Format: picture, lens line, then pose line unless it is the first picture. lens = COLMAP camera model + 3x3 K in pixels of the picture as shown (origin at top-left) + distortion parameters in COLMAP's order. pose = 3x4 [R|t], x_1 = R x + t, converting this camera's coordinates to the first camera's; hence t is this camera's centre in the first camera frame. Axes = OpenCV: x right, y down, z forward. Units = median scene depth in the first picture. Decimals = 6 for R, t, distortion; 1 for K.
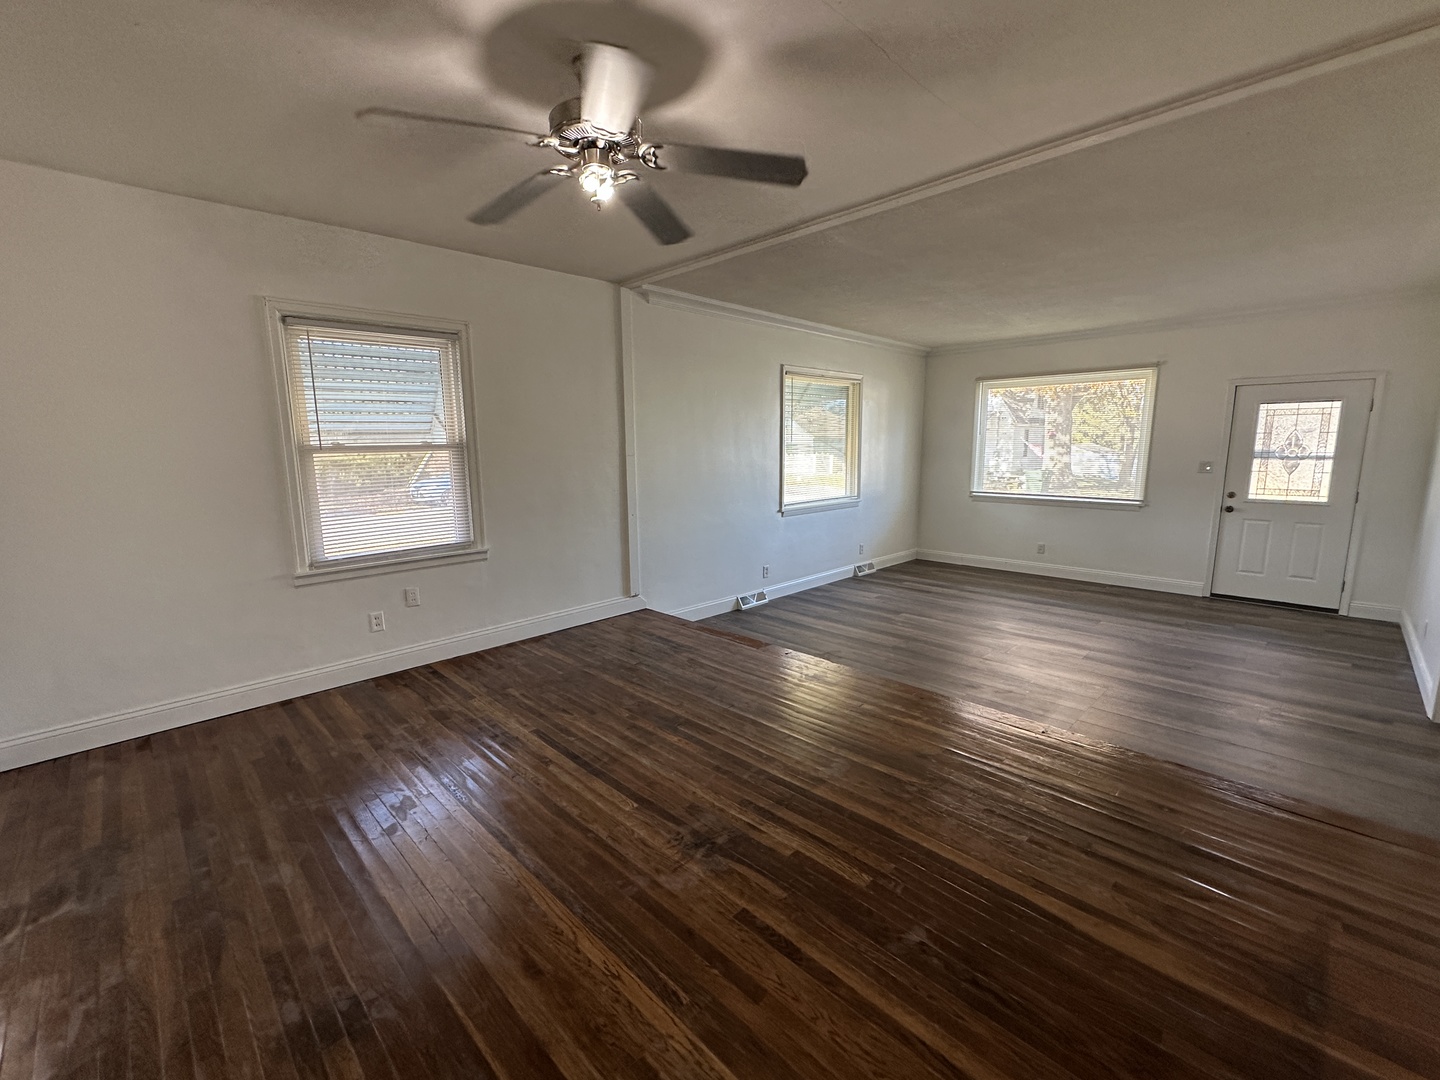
lens RADIAL K [[618.5, 0, 720.5], [0, 618.5, 542.5], [0, 0, 1]] dist [0.000053, -0.000090]
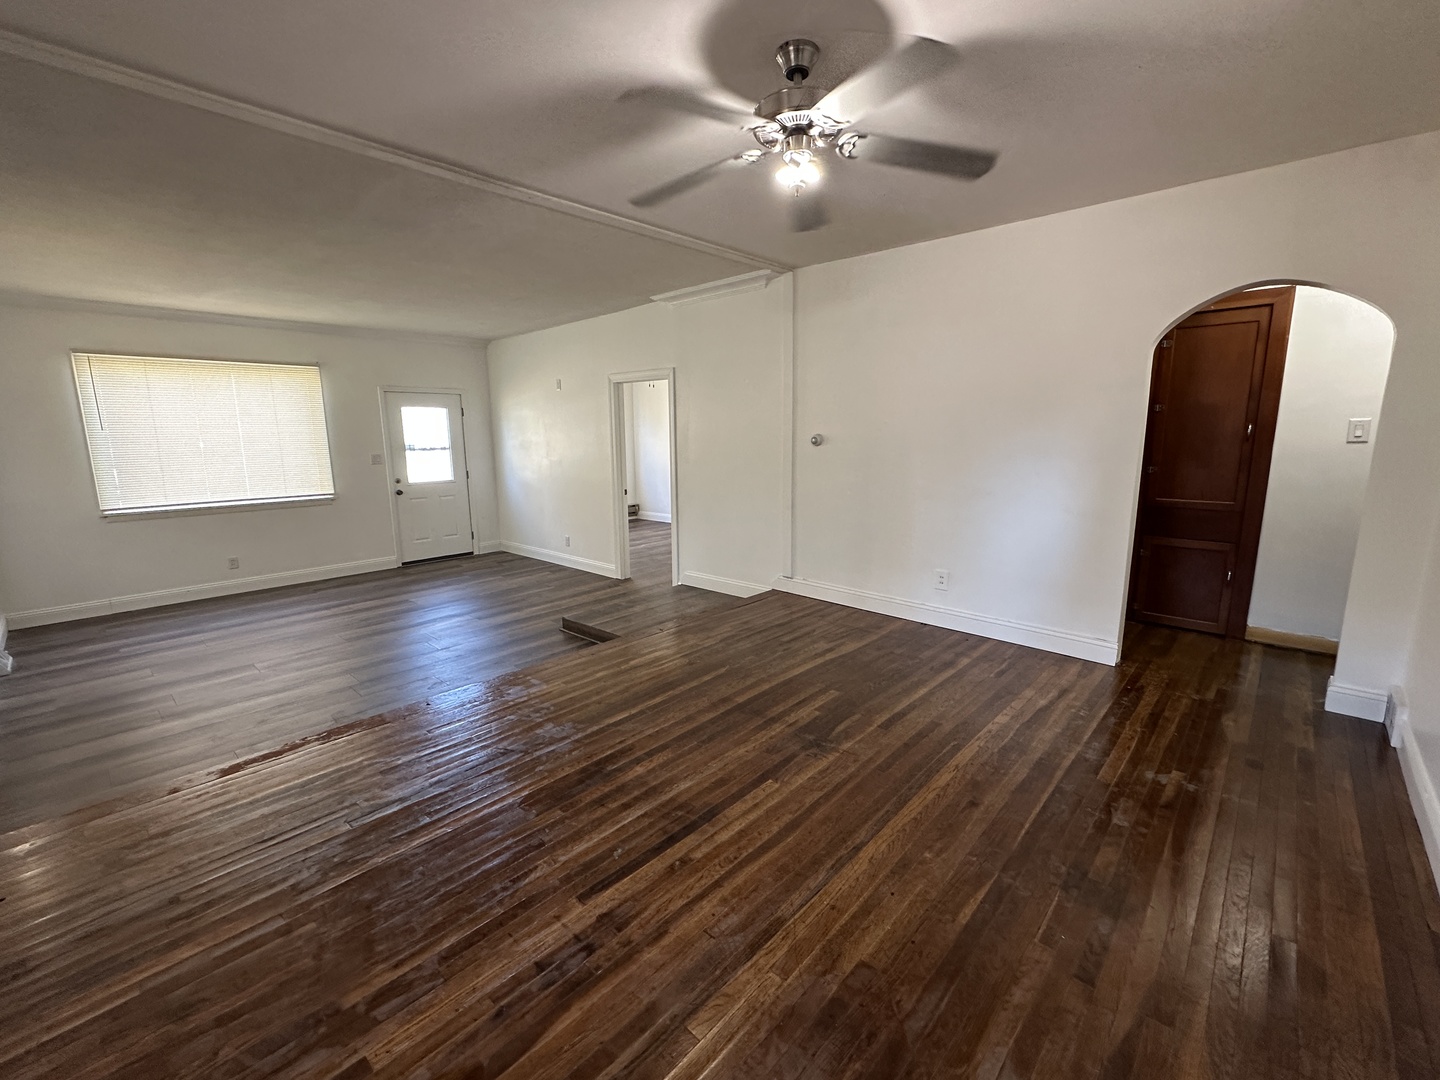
lens RADIAL K [[618.5, 0, 720.3], [0, 618.5, 540.0], [0, 0, 1]] dist [0.000053, -0.000090]
pose [[-0.053304, -0.162279, 0.985304, -0.849795], [0.173739, 0.970151, 0.169182, -0.116424], [-0.983348, 0.180203, -0.023519, 0.819223]]
